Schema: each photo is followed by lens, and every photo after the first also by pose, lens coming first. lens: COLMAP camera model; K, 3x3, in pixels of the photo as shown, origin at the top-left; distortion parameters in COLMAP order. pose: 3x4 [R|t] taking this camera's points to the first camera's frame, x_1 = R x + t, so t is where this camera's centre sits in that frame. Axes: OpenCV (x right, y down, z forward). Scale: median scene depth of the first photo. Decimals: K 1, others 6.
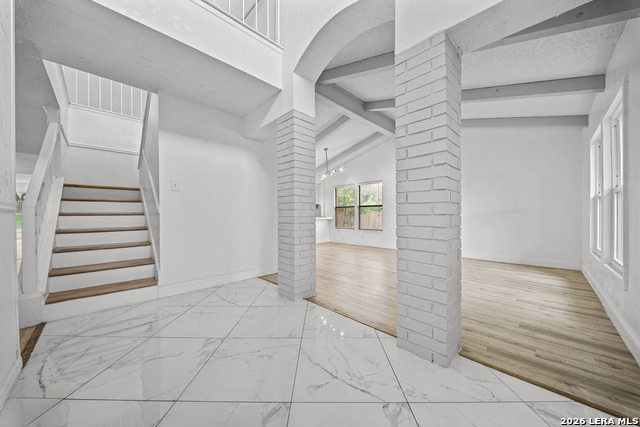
lens RADIAL K [[224.7, 0, 318.3], [0, 224.7, 213.7], [0, 0, 1]] dist [-0.004599, -0.001897]
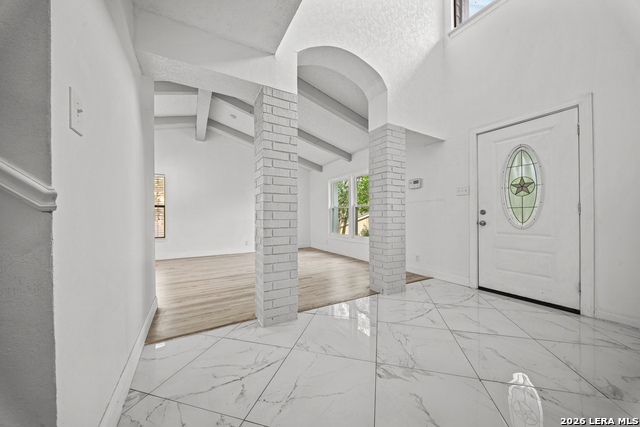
lens RADIAL K [[224.7, 0, 319.6], [0, 224.7, 214.8], [0, 0, 1]] dist [-0.004599, -0.001897]
pose [[0.239657, 0.011092, 0.970794, -1.110070], [-0.001643, 0.999938, -0.011020, 0.004930], [-0.970856, 0.001046, 0.239660, 0.862341]]
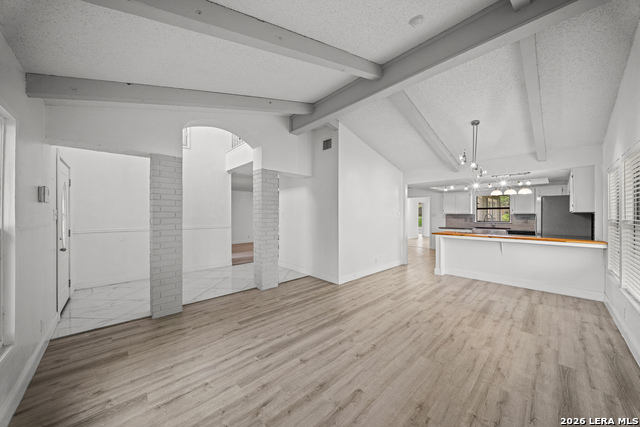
lens RADIAL K [[224.7, 0, 314.8], [0, 224.7, 215.3], [0, 0, 1]] dist [-0.004599, -0.001897]
pose [[-0.036773, 0.008808, -0.999285, 1.812934], [0.005104, 0.999950, 0.008626, -0.162993], [0.999311, -0.004783, -0.036816, 1.818250]]
